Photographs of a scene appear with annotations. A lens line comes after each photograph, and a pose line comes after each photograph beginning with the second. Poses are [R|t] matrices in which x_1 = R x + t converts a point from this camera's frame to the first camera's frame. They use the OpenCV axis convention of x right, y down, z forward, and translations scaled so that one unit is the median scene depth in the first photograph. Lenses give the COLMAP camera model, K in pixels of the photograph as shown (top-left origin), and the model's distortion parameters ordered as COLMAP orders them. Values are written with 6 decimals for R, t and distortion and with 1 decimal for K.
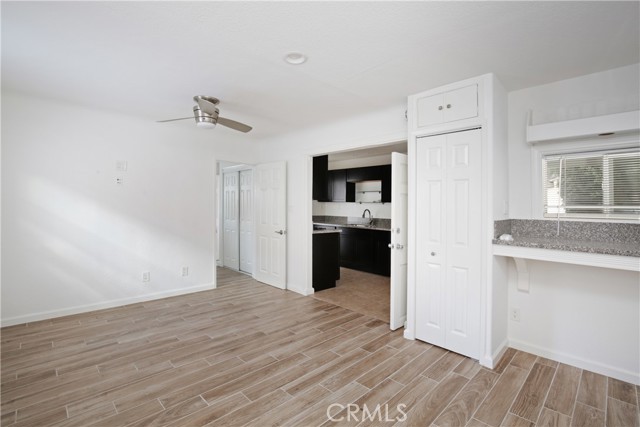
lens RADIAL K [[291.6, 0, 320.4], [0, 291.6, 210.2], [0, 0, 1]] dist [-0.032070, 0.001767]
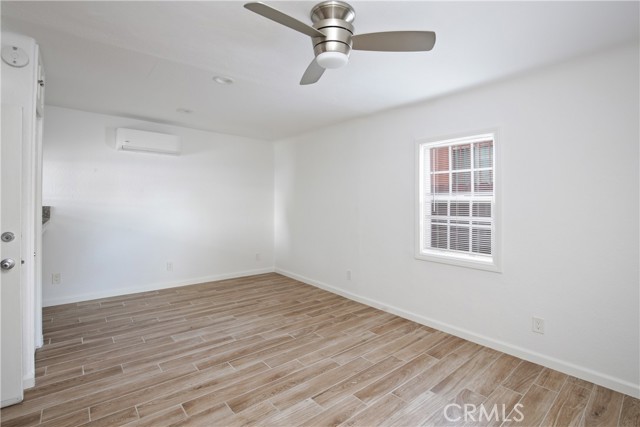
lens RADIAL K [[291.6, 0, 319.7], [0, 291.6, 213.8], [0, 0, 1]] dist [-0.032070, 0.001767]
pose [[-0.996437, -0.039063, 0.074751, -0.488392], [-0.035453, 0.998168, 0.049024, -0.025654], [-0.076529, 0.046199, -0.995996, 1.866754]]
